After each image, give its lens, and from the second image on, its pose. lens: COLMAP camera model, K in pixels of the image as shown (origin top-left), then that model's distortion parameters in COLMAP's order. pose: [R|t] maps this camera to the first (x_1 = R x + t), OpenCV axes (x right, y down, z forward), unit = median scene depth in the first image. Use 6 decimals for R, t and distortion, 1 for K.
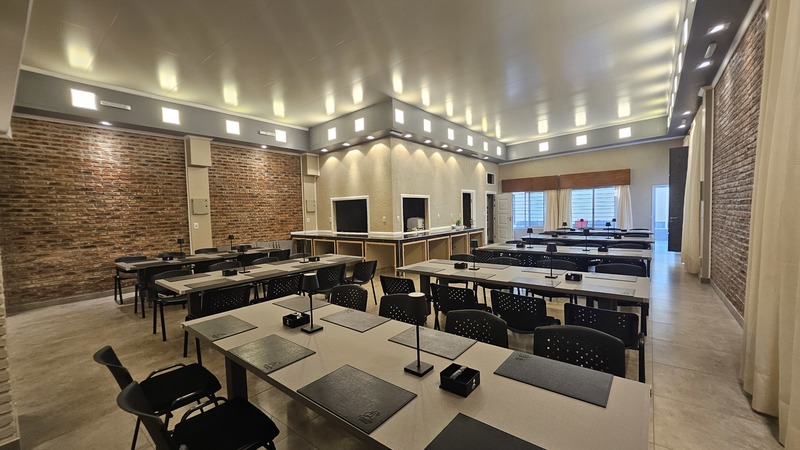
lens RADIAL K [[317.1, 0, 399.4], [0, 317.1, 227.6], [0, 0, 1]] dist [-0.002507, 0.000051]
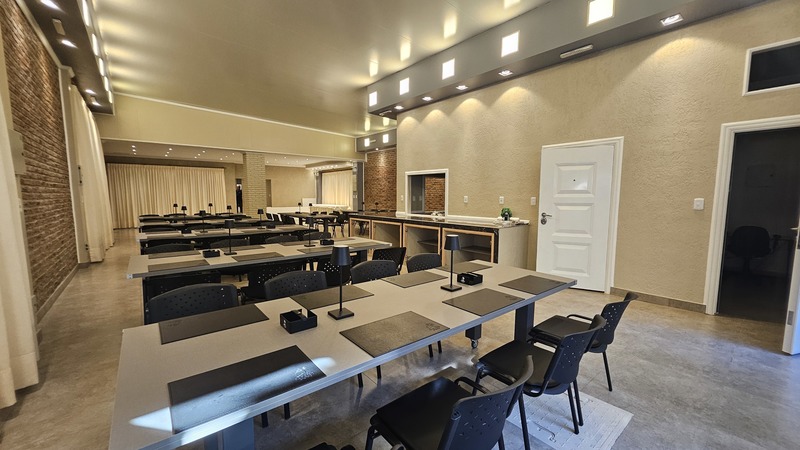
lens RADIAL K [[317.1, 0, 399.4], [0, 317.1, 227.6], [0, 0, 1]] dist [-0.002507, 0.000051]
pose [[-0.207846, 0.126375, -0.969964, 0.930766], [-0.047498, 0.989145, 0.139052, -0.071308], [0.977008, 0.074973, -0.199588, 1.177236]]
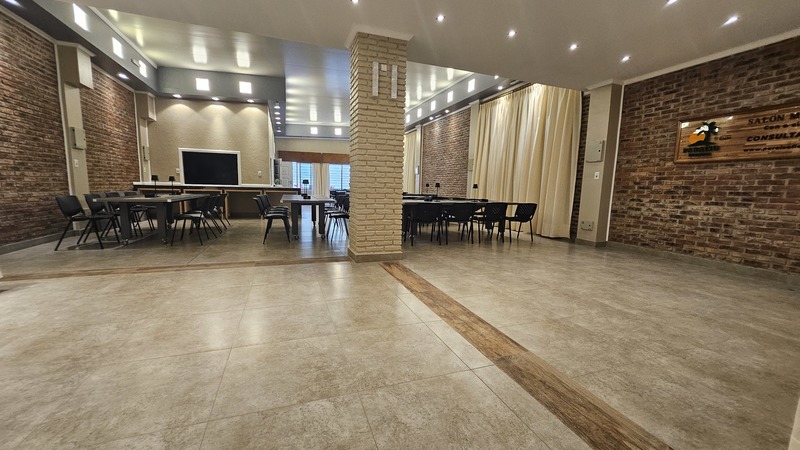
lens RADIAL K [[317.1, 0, 399.4], [0, 317.1, 227.6], [0, 0, 1]] dist [-0.002507, 0.000051]
pose [[0.522632, -0.071350, 0.849568, -0.786597], [0.006141, 0.996781, 0.079936, 0.082976], [-0.852537, -0.036560, 0.521387, -0.075900]]
